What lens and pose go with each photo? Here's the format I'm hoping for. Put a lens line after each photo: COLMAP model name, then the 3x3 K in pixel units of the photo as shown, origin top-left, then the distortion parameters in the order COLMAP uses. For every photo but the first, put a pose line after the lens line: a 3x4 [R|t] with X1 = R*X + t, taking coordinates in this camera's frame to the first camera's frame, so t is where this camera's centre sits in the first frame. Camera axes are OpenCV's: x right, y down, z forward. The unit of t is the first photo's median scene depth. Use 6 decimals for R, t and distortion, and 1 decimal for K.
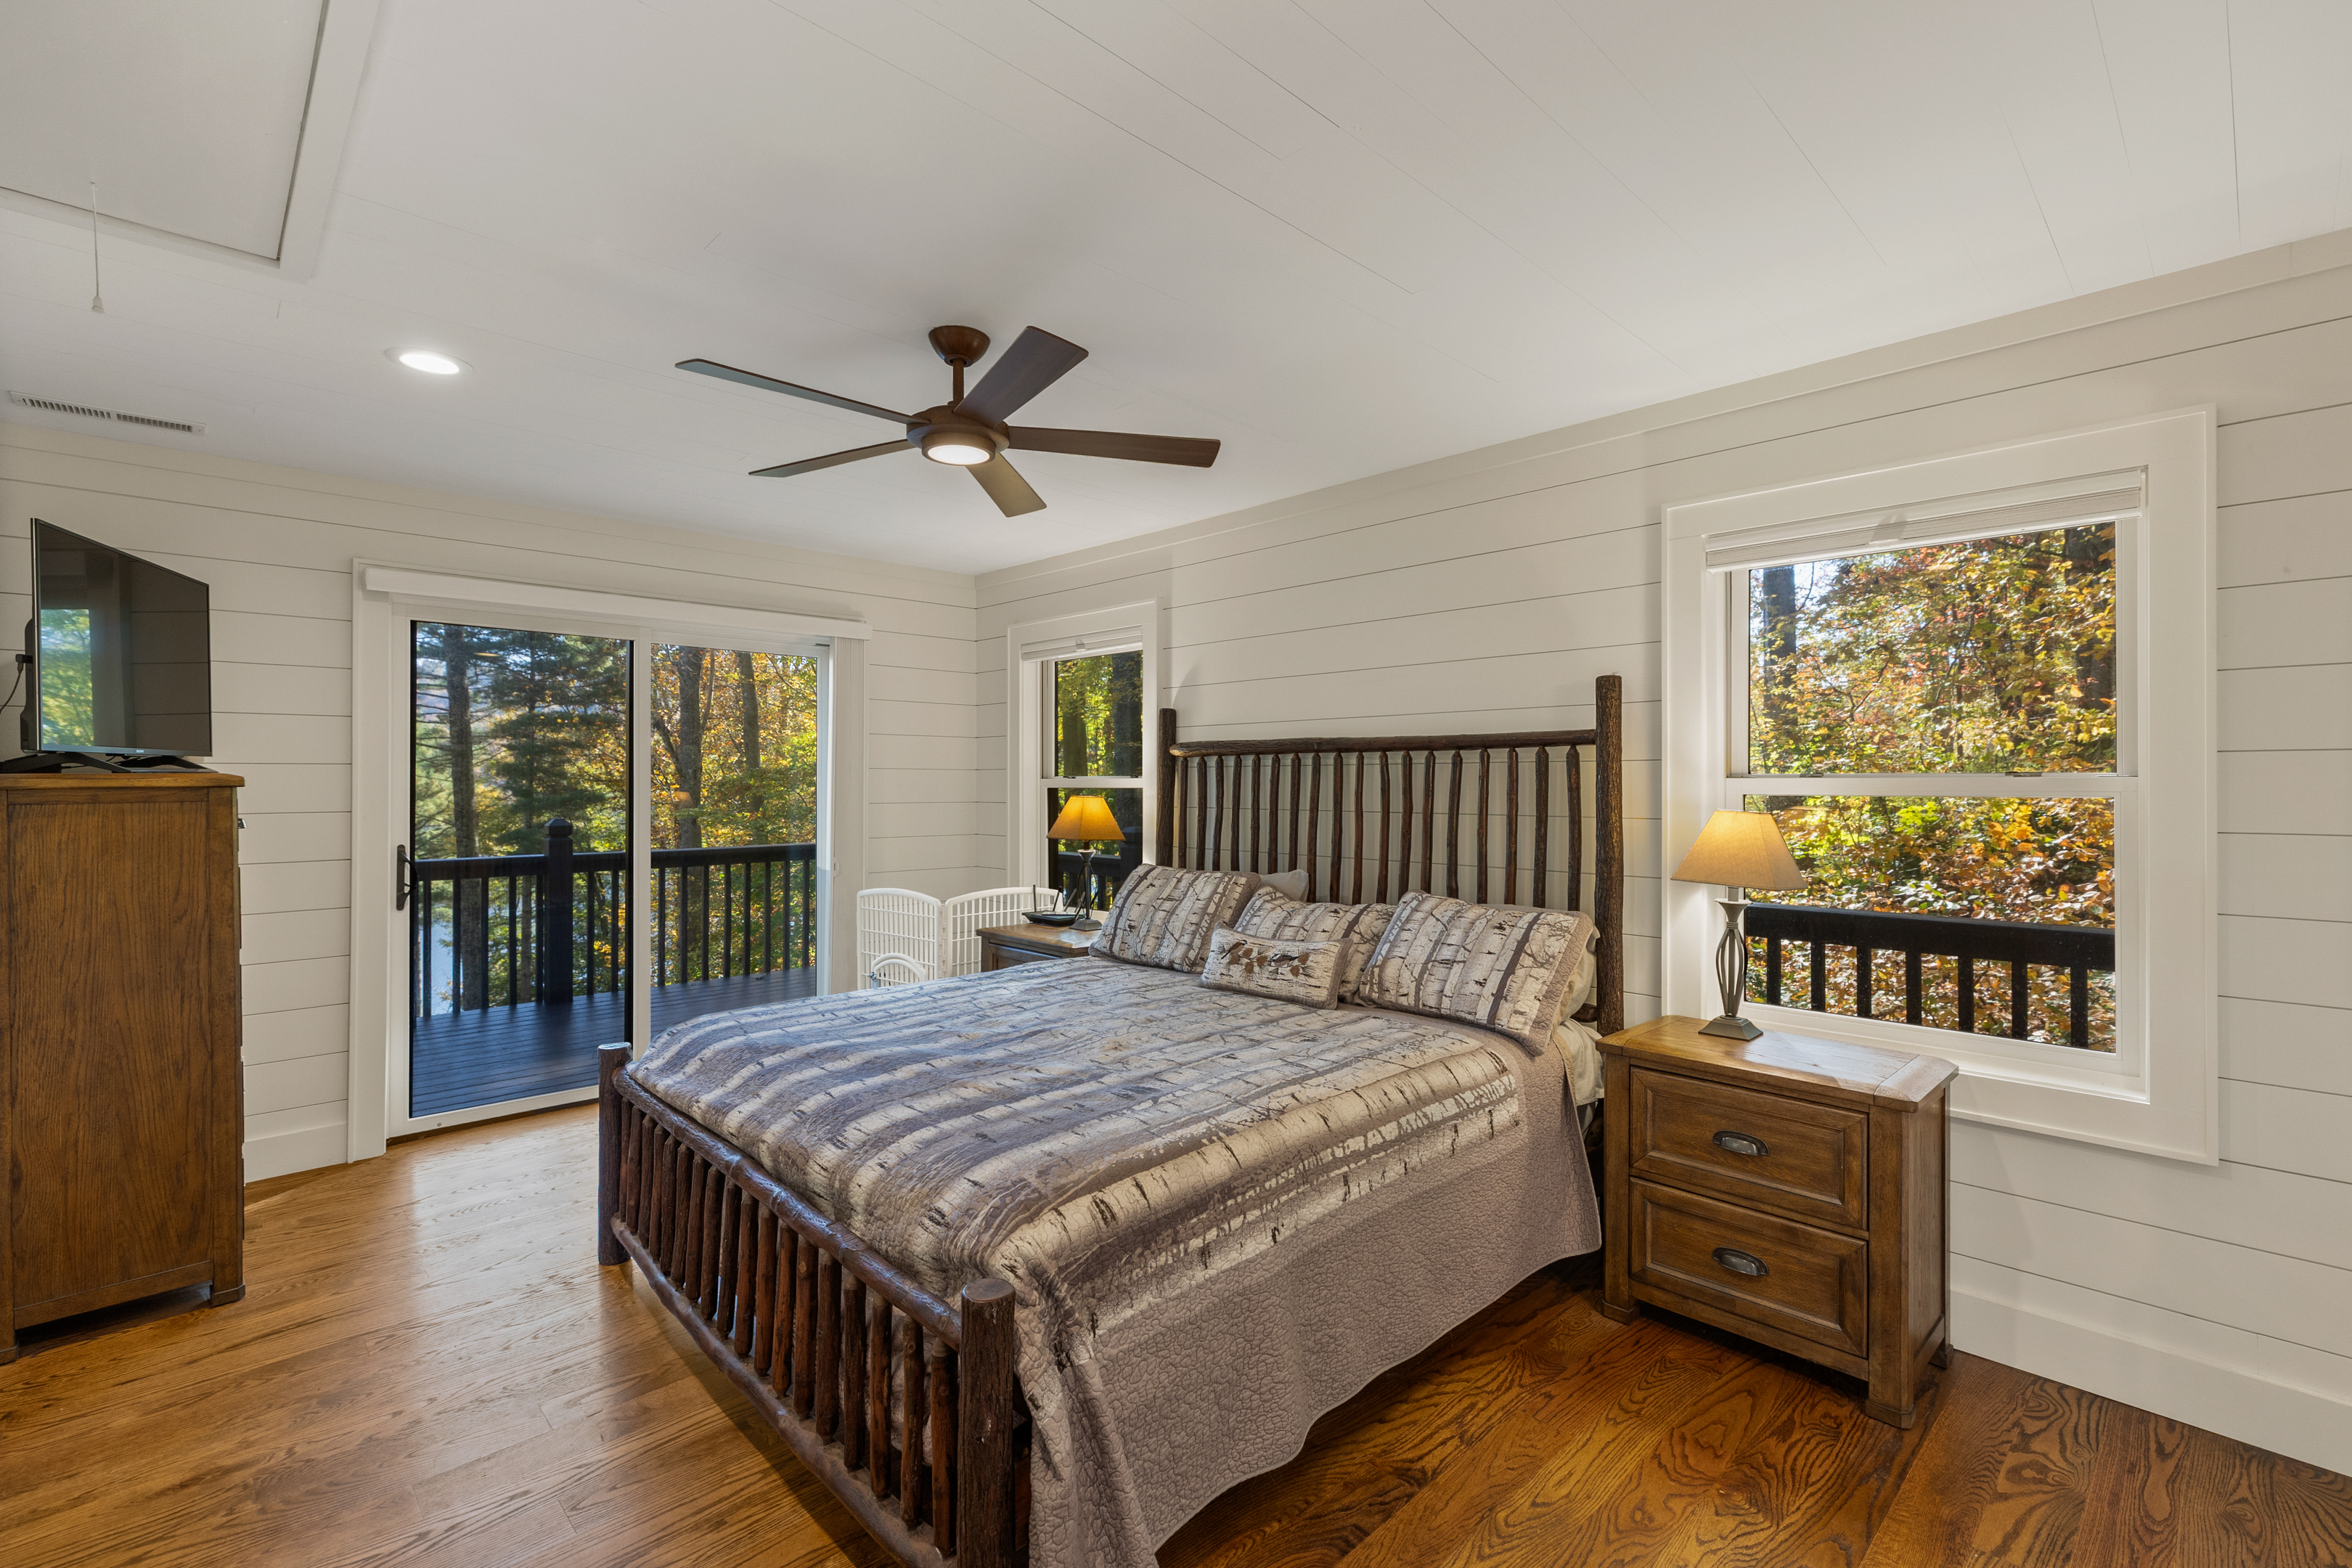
lens RADIAL K [[1061.1, 0, 1207.9], [0, 1061.1, 776.4], [0, 0, 1]] dist [0.003147, -0.001308]
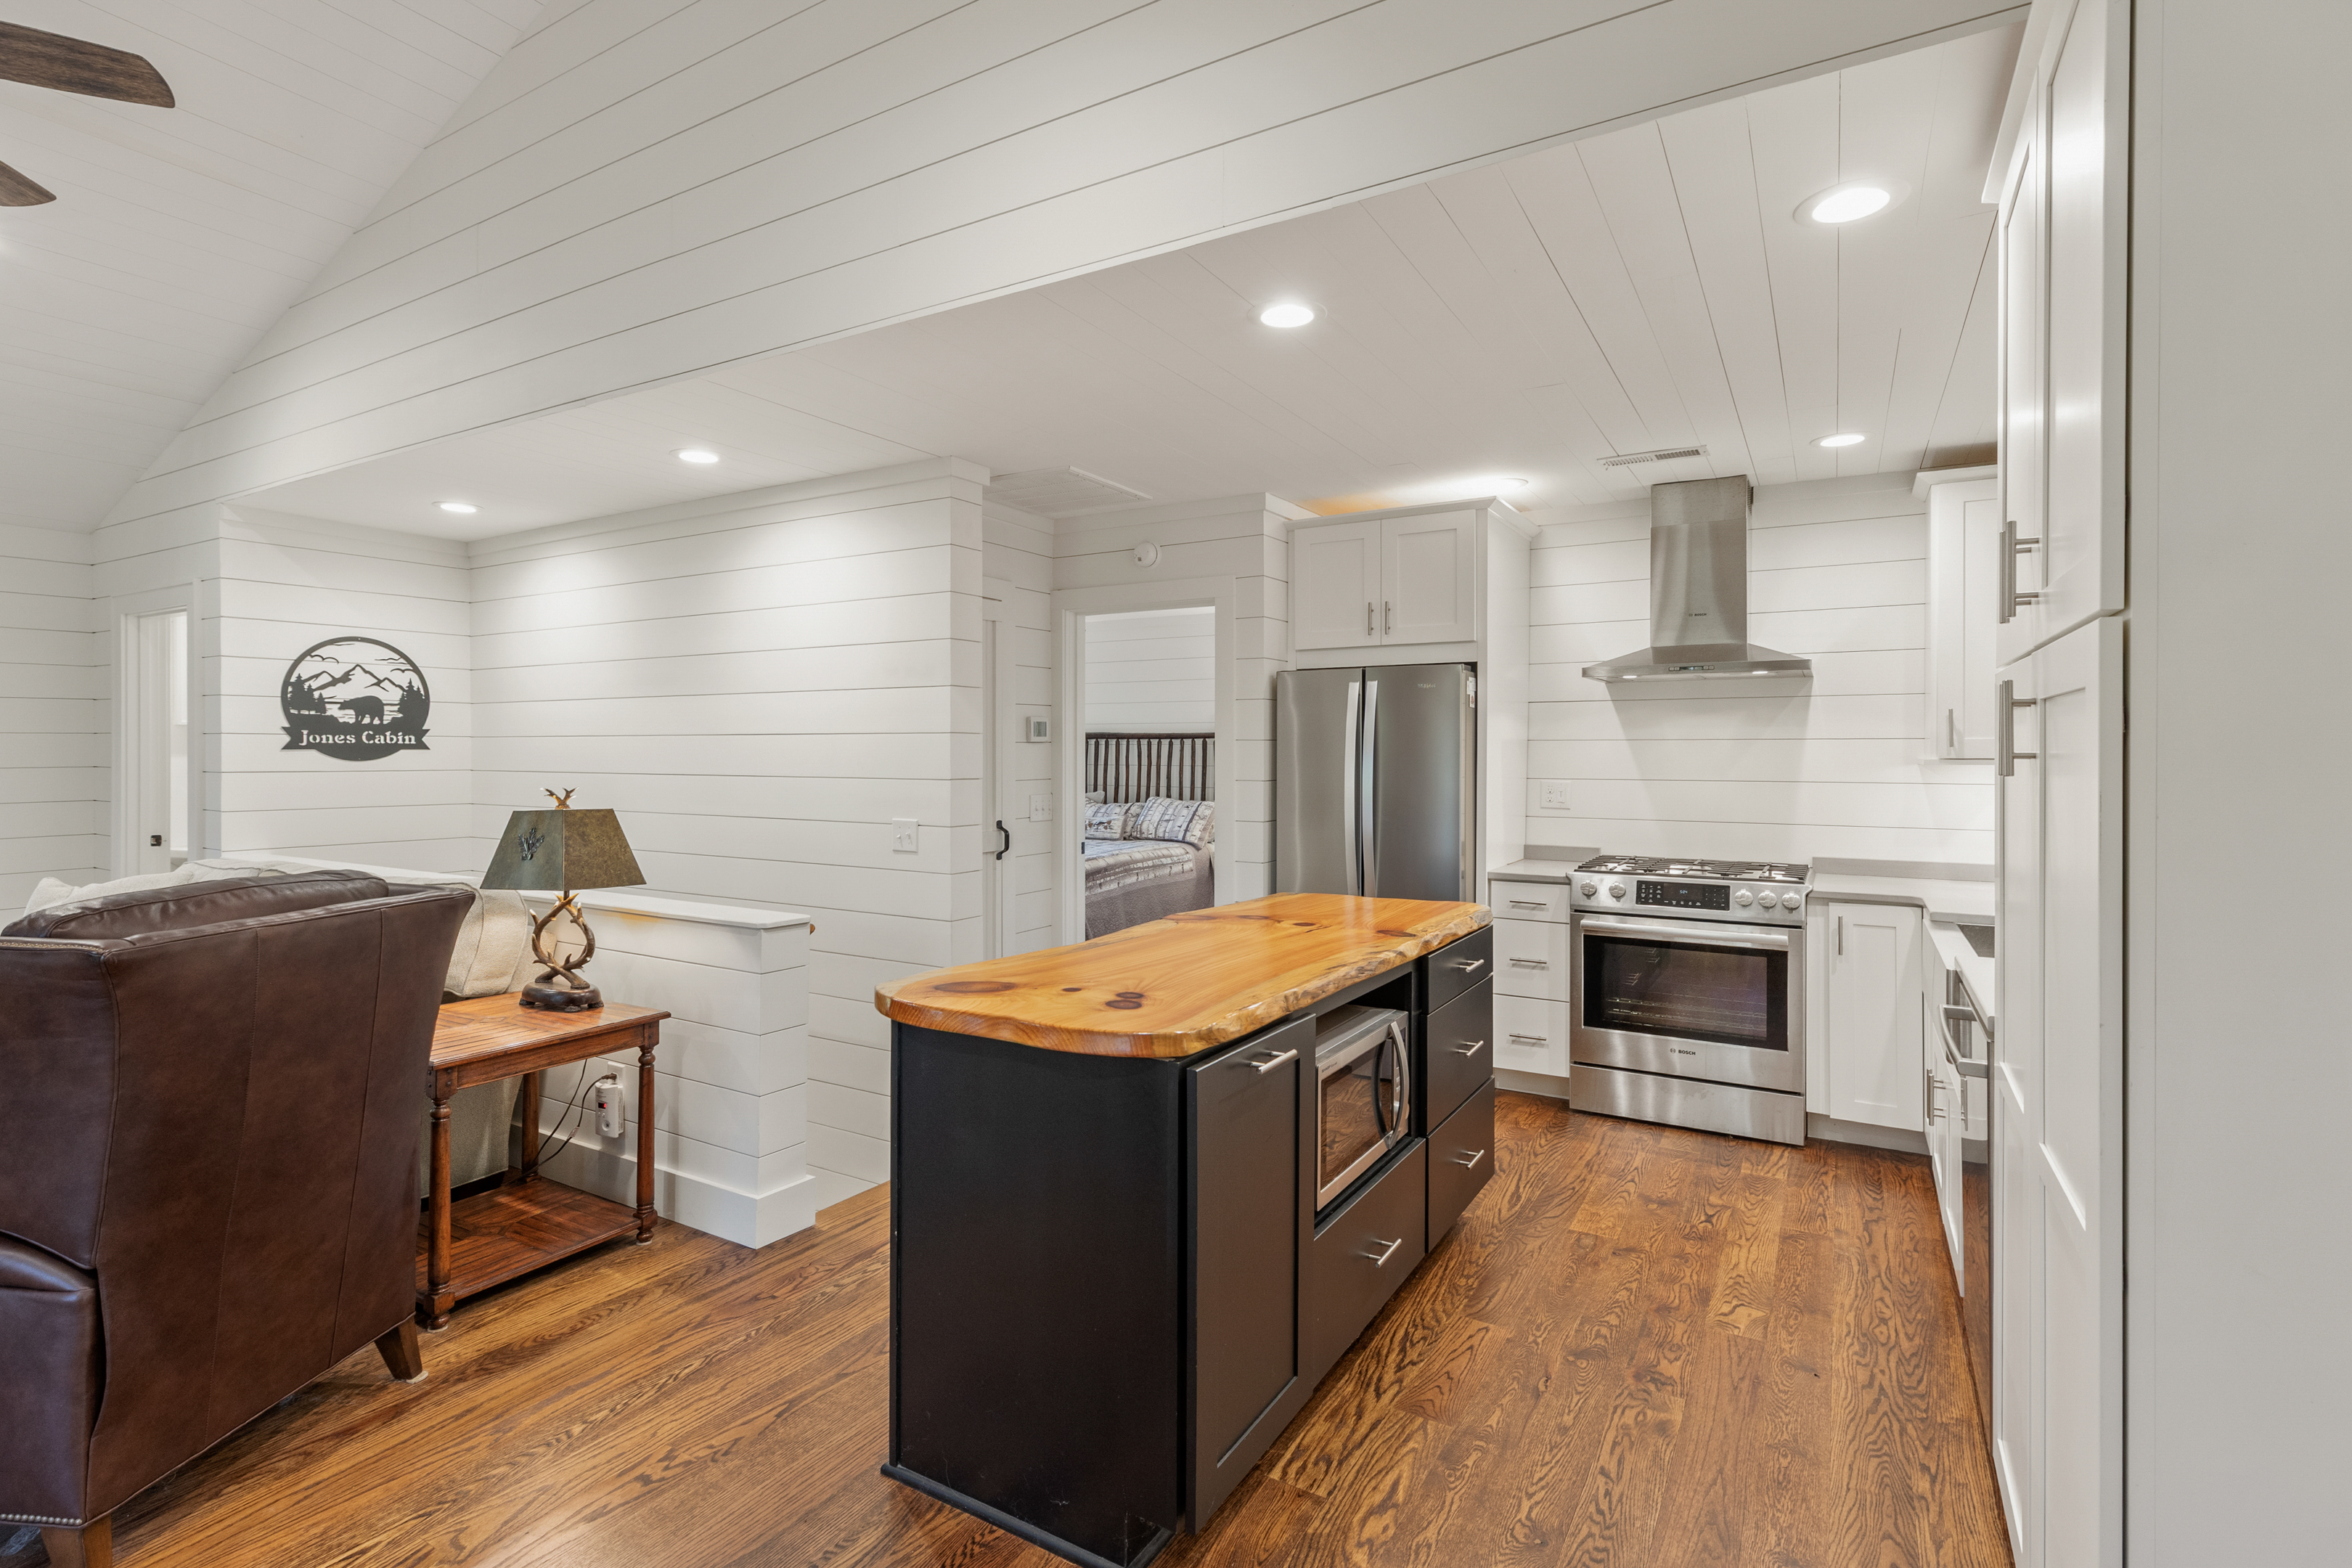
lens RADIAL K [[1061.1, 0, 1186.2], [0, 1061.1, 755.7], [0, 0, 1]] dist [0.003147, -0.001308]
pose [[0.969340, 0.003742, 0.245695, -0.465087], [-0.004847, 0.999981, 0.003889, 0.006114], [-0.245675, -0.004961, 0.969339, -1.931270]]
